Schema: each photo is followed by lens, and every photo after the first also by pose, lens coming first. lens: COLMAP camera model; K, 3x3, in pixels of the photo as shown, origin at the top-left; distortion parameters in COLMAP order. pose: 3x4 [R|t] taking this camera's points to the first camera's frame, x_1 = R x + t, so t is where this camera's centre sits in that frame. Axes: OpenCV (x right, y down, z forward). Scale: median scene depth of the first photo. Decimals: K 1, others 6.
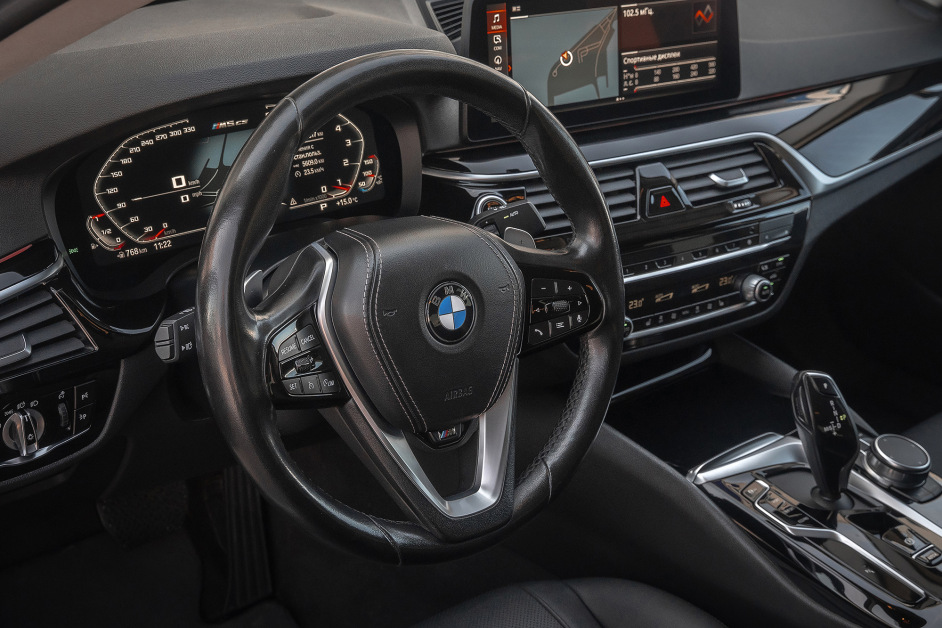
lens RADIAL K [[1297.3, 0, 465.6], [0, 1297.3, 317.6], [0, 0, 1]] dist [0.063330, 0.000000]
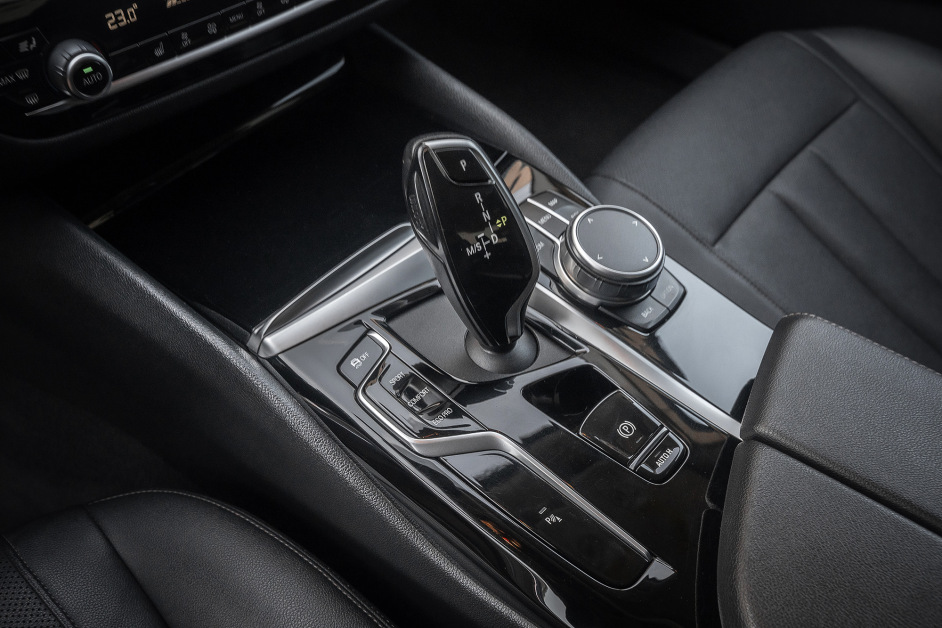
lens RADIAL K [[906.8, 0, 478.1], [0, 906.8, 319.5], [0, 0, 1]] dist [0.003247, 0.000000]
pose [[0.985612, -0.146090, 0.085009, 0.240395], [0.100165, 0.909950, 0.402440, -0.035137], [-0.136147, -0.388134, 0.911491, 0.644914]]
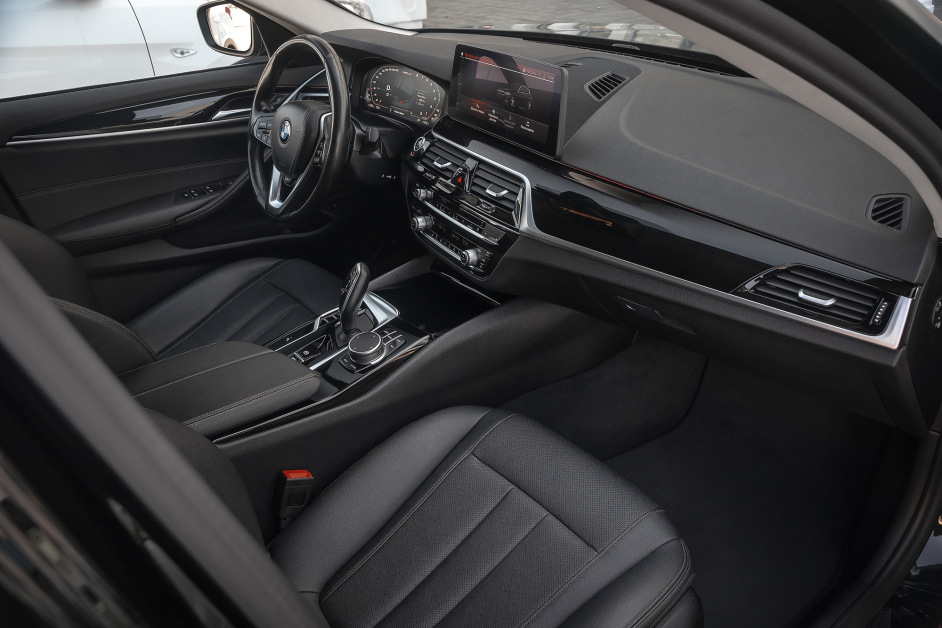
lens RADIAL K [[767.6, 0, 475.2], [0, 767.6, 318.7], [0, 0, 1]] dist [-0.075599, 0.048466]
pose [[-0.040909, 0.445098, -0.894547, 1.239139], [-0.410033, 0.808957, 0.421263, -0.406871], [0.911153, 0.384027, 0.149411, 1.006286]]
